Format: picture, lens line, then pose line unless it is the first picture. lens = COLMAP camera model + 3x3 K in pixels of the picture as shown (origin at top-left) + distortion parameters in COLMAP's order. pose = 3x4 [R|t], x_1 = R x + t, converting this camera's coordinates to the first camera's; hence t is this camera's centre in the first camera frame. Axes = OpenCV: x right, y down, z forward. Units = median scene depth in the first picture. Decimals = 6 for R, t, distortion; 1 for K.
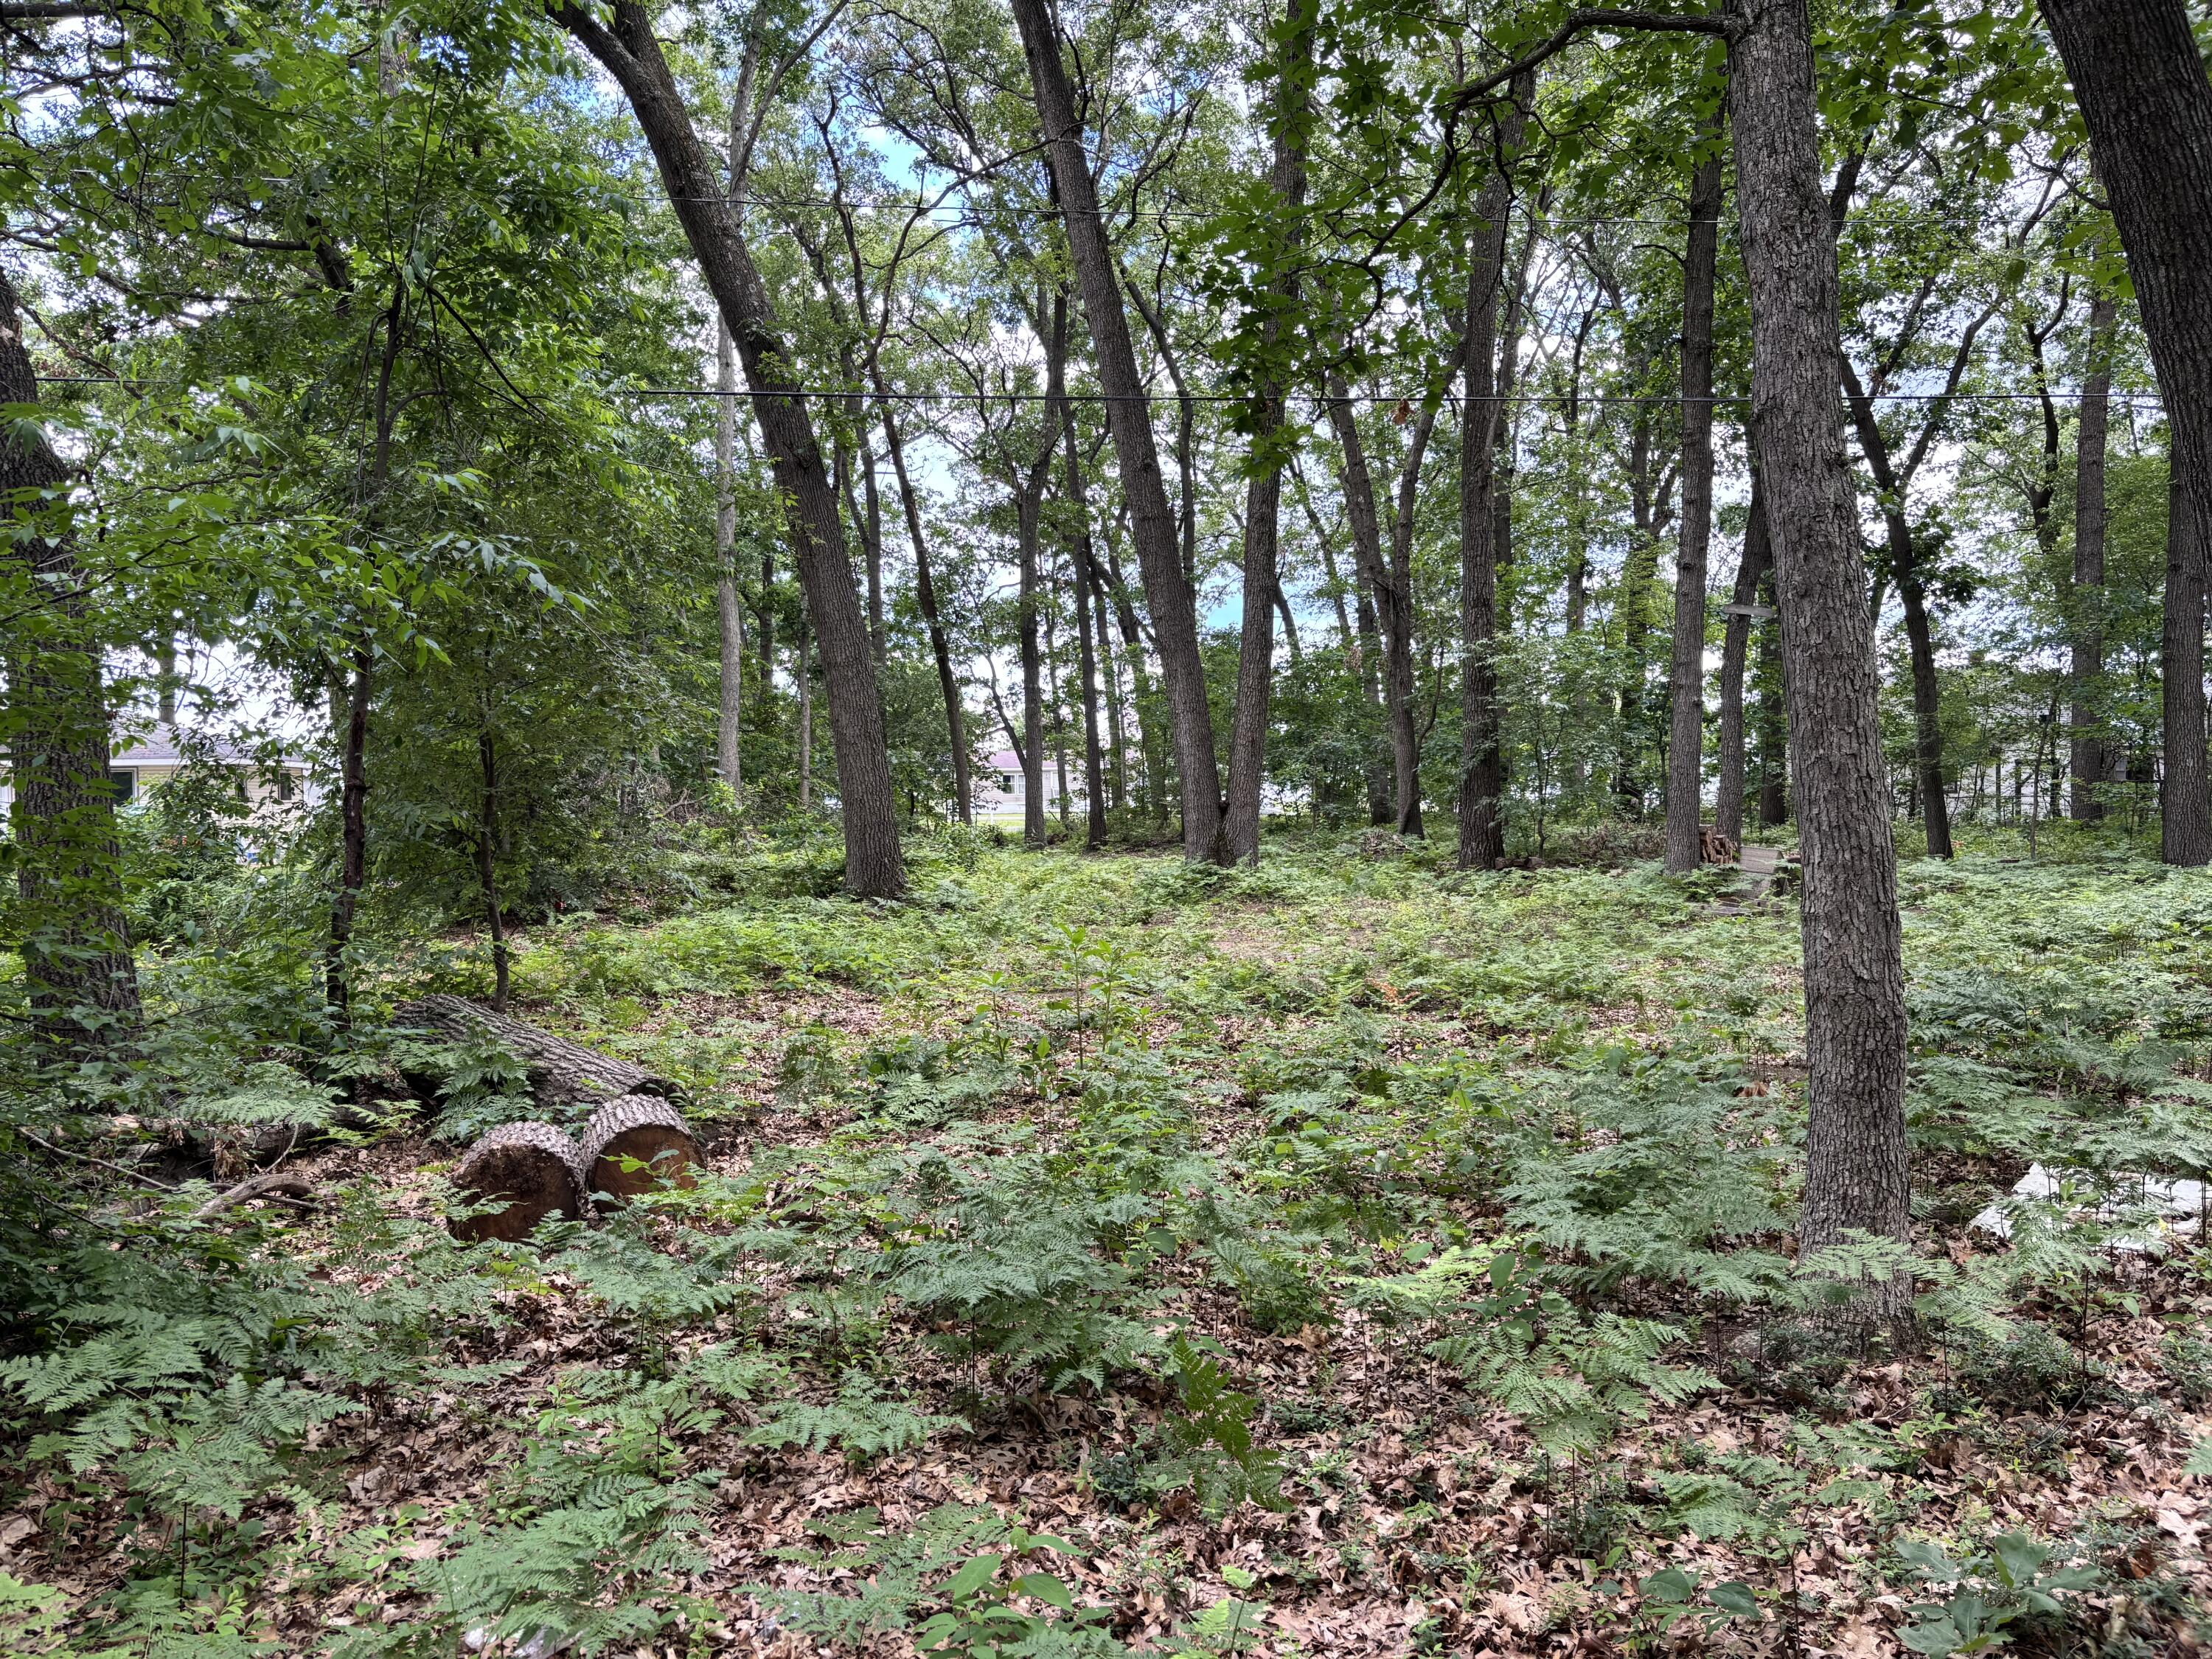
lens RADIAL K [[1640.7, 0, 1107.4], [0, 1640.7, 831.7], [0, 0, 1]] dist [0.037996, -0.056894]
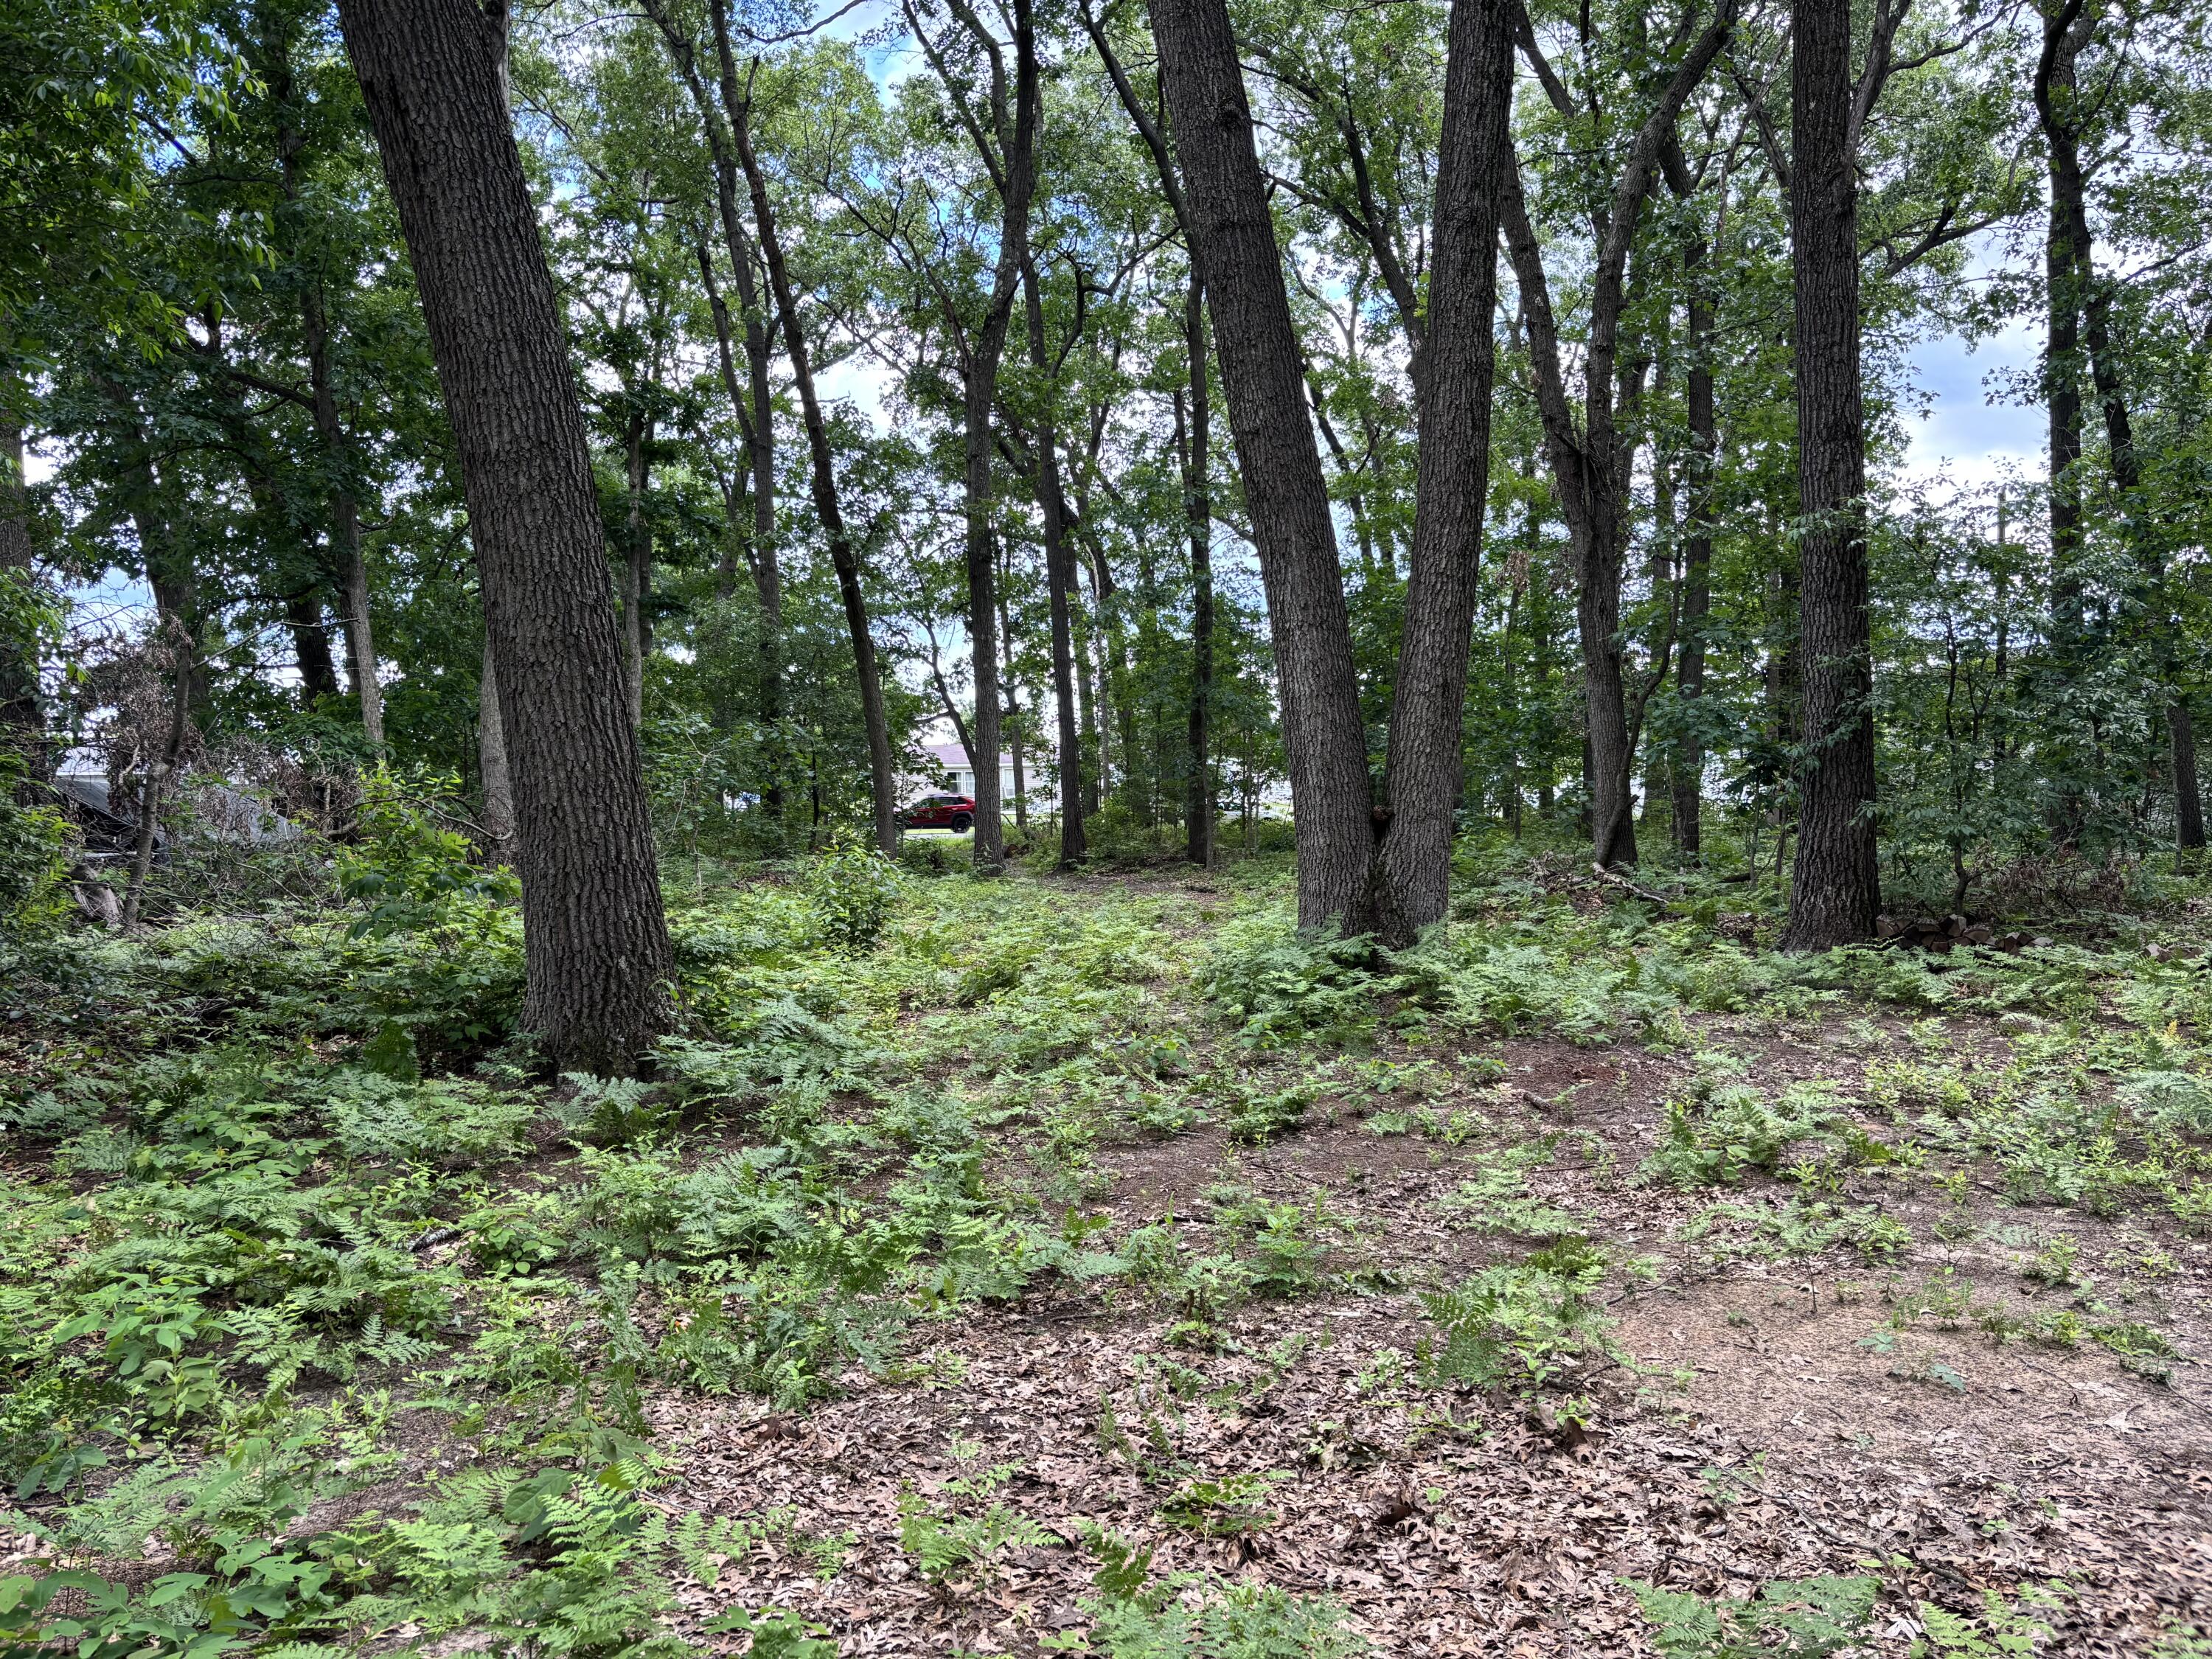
lens RADIAL K [[1640.7, 0, 1107.4], [0, 1640.7, 831.7], [0, 0, 1]] dist [0.037996, -0.056894]
pose [[0.999491, -0.003388, 0.031733, -0.009870], [0.003374, 0.999994, 0.000516, -0.004352], [-0.031735, -0.000409, 0.999496, 0.182763]]
